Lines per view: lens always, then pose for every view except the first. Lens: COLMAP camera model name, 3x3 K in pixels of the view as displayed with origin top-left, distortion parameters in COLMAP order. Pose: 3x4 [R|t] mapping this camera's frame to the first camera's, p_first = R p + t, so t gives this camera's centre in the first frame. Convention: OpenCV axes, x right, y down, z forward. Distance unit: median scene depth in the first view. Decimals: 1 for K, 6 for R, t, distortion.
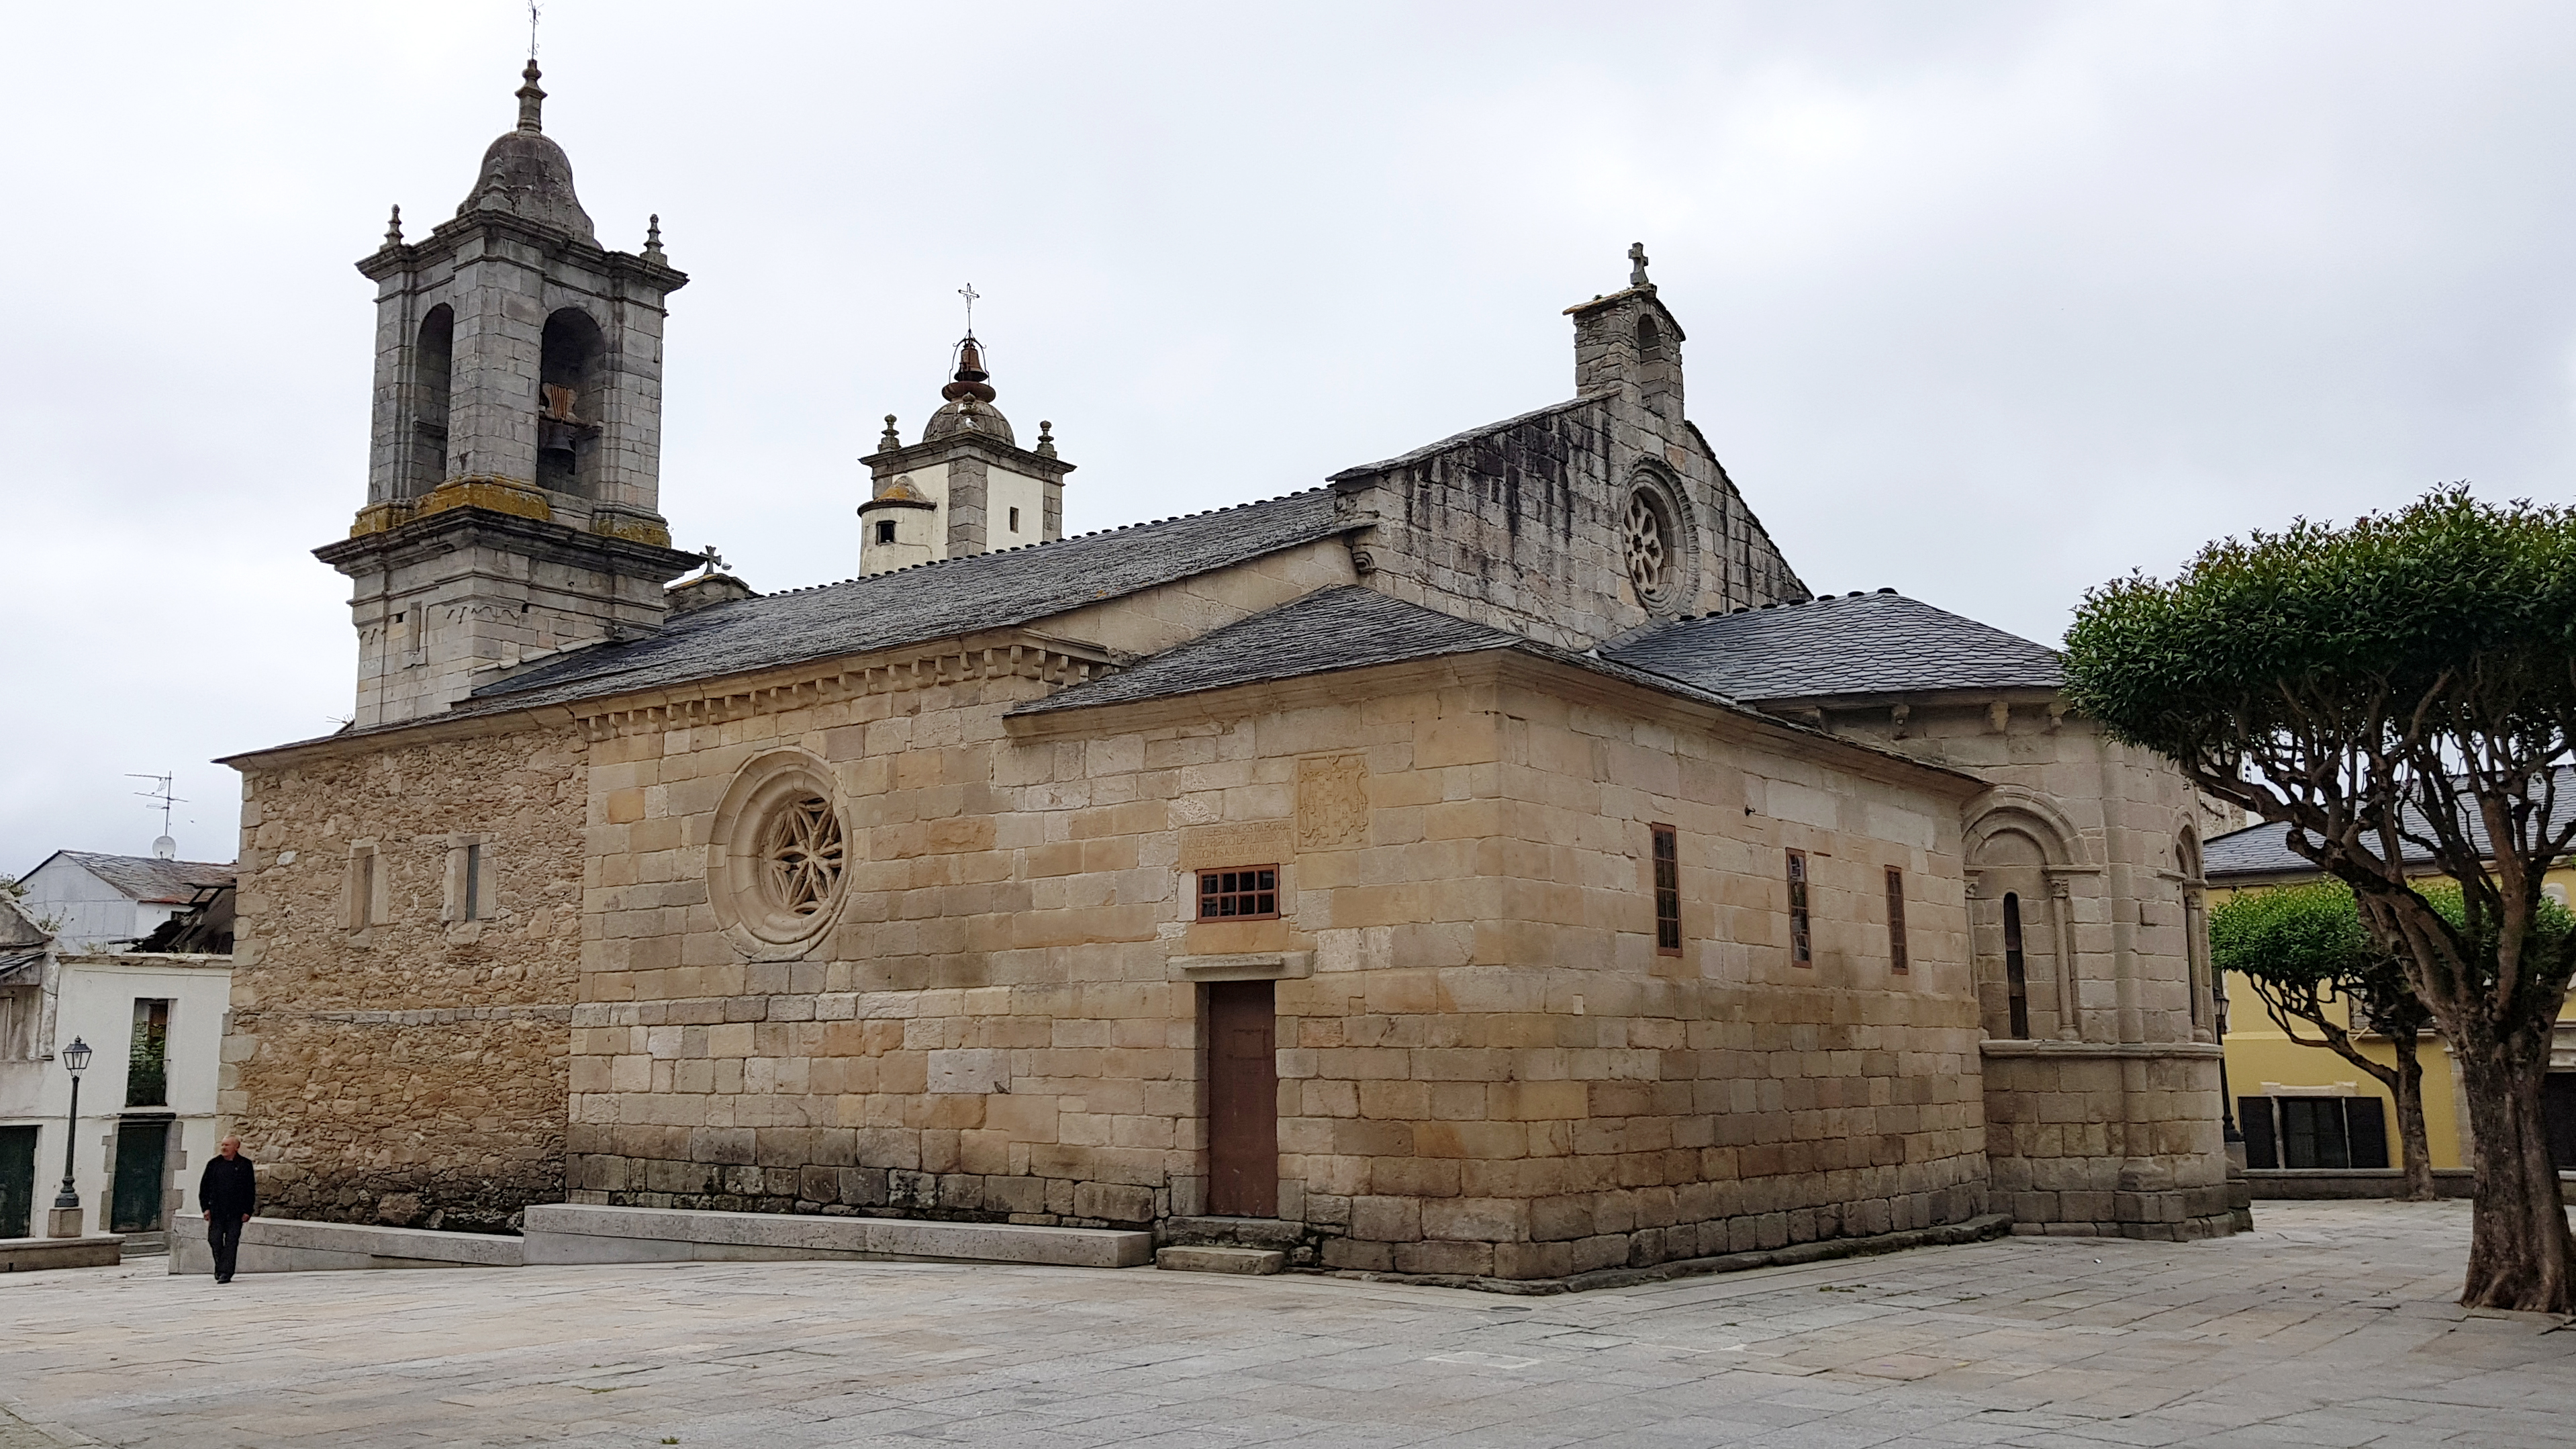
lens RADIAL K [[2252.2, 0, 1288.7], [0, 2252.2, 693.0], [0, 0, 1]] dist [0.142536, -0.306675]
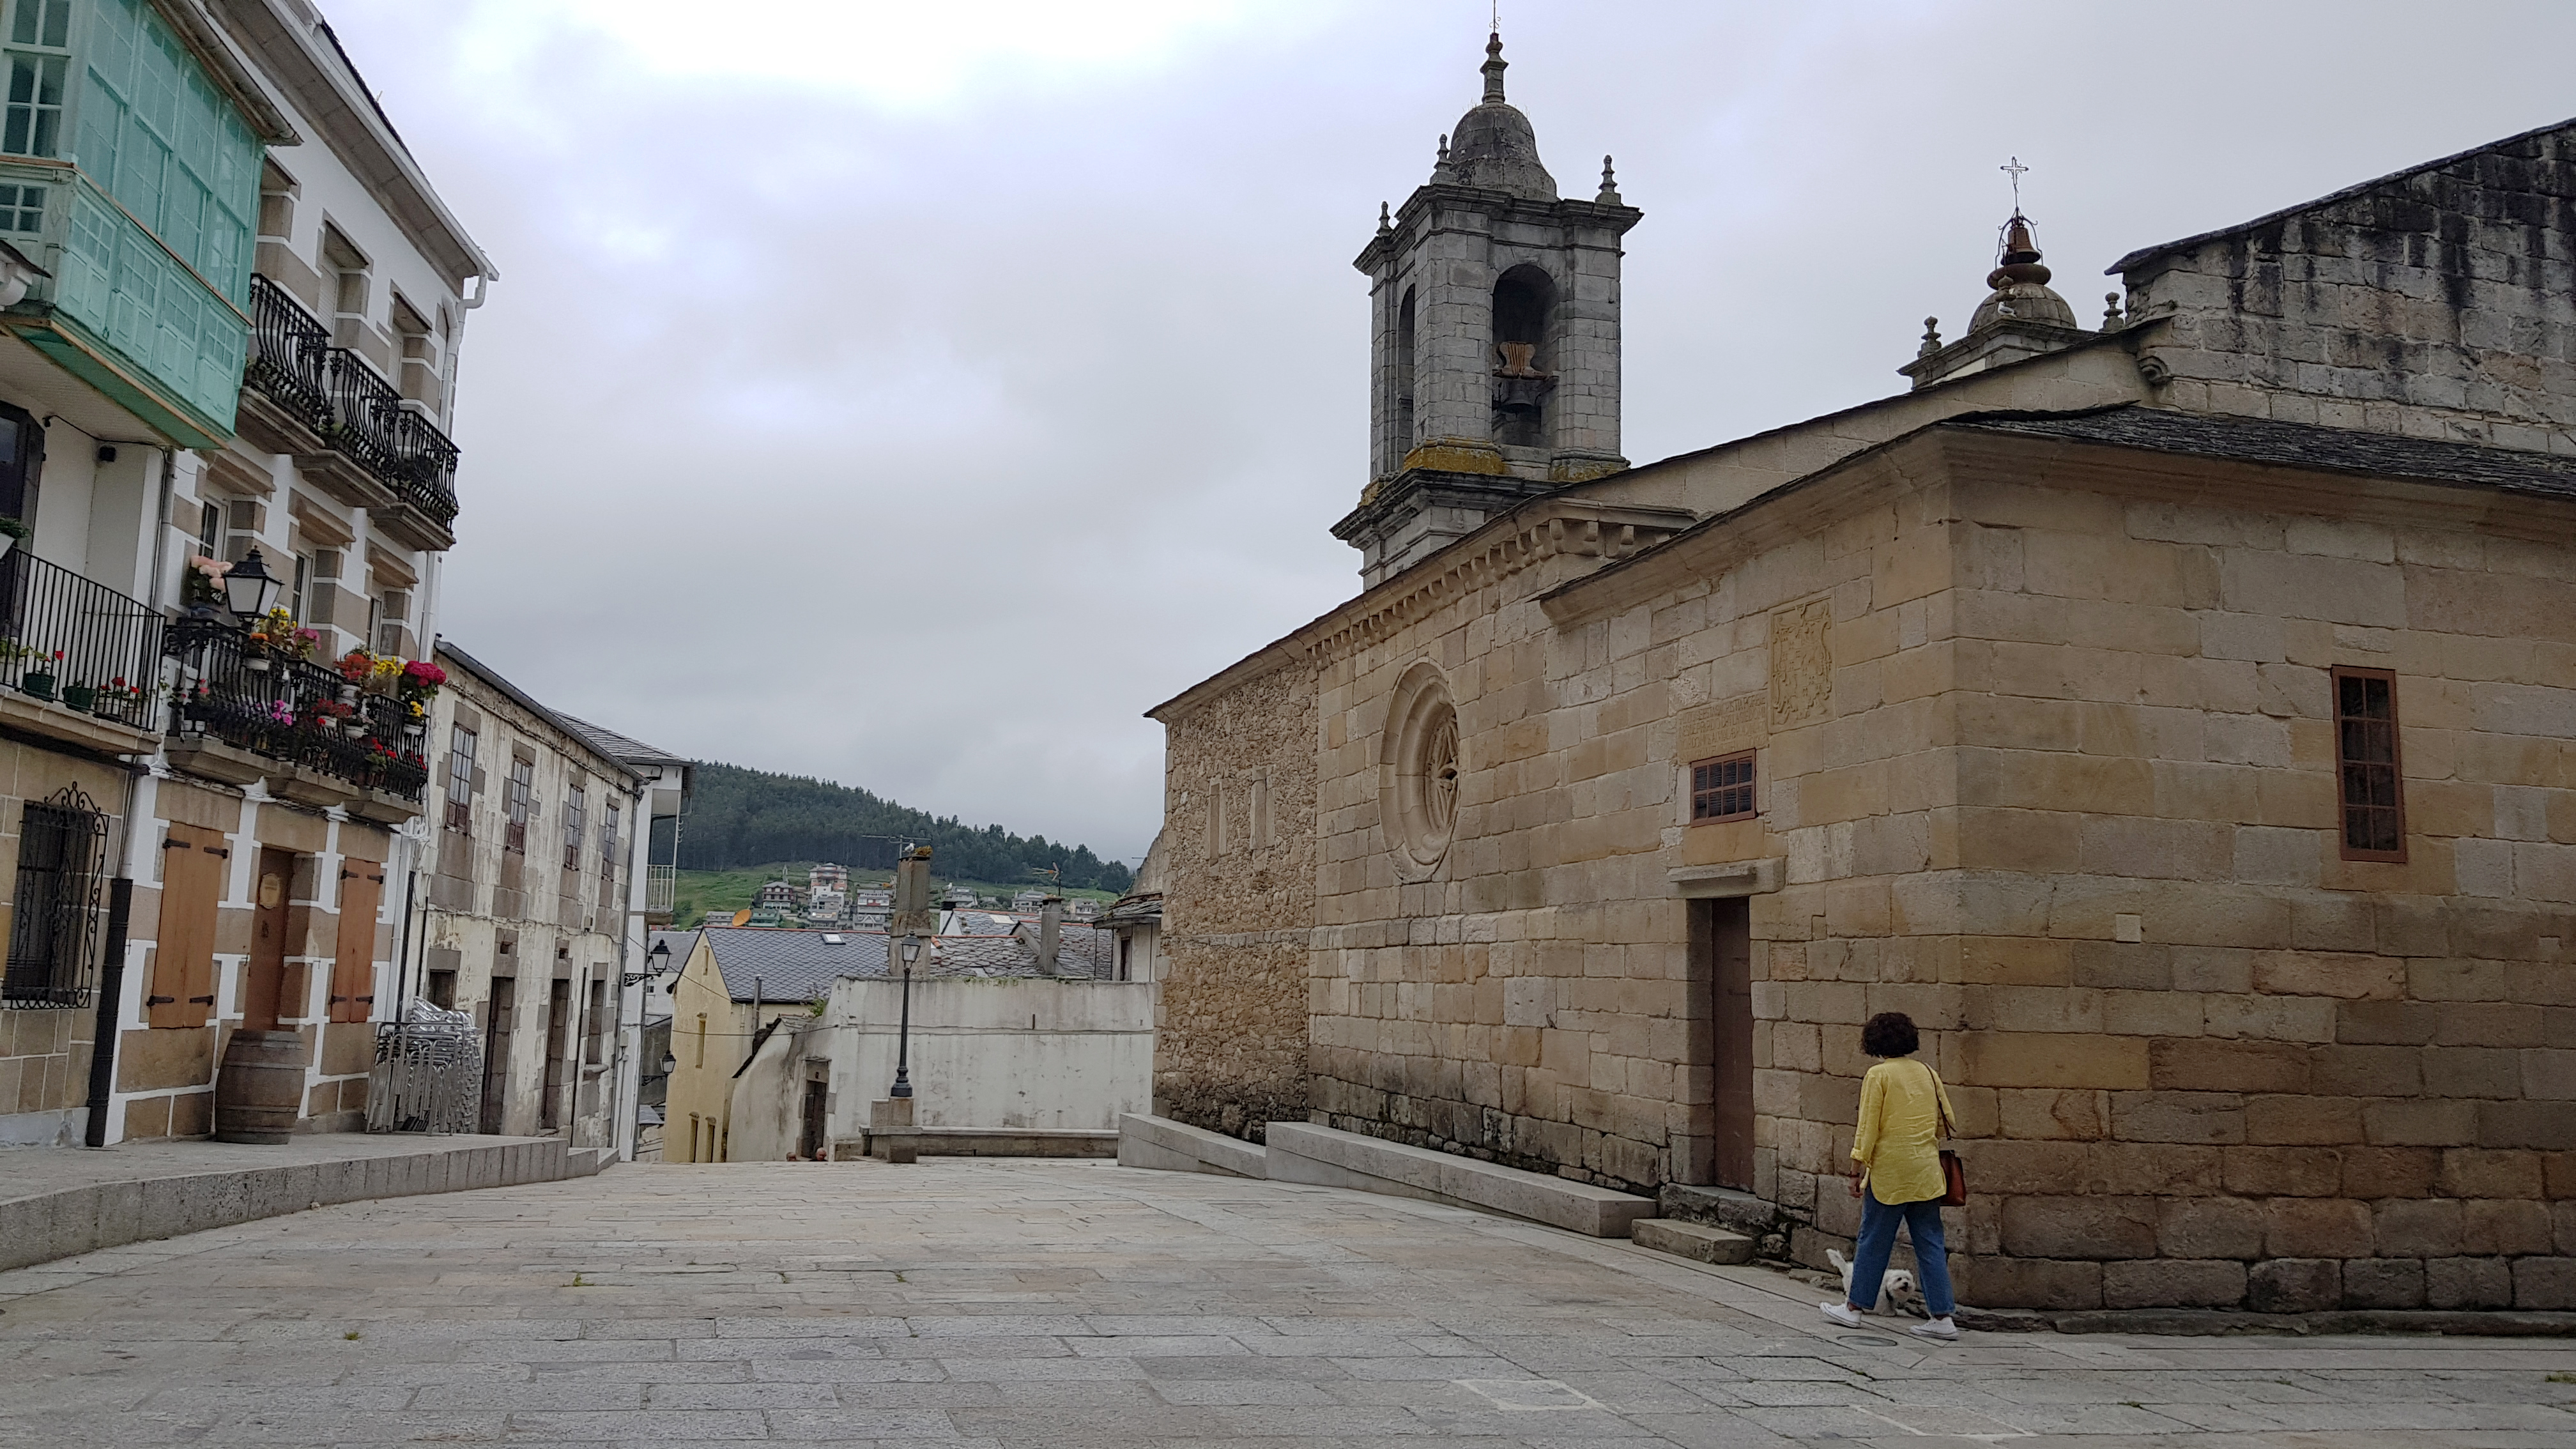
lens RADIAL K [[2114.5, 0, 1226.6], [0, 2114.5, 710.5], [0, 0, 1]] dist [0.133761, -0.239683]
pose [[0.780069, -0.057691, -0.623029, 0.247844], [0.068073, 0.997655, -0.007149, 0.043225], [0.621980, -0.036835, 0.782166, 0.237273]]
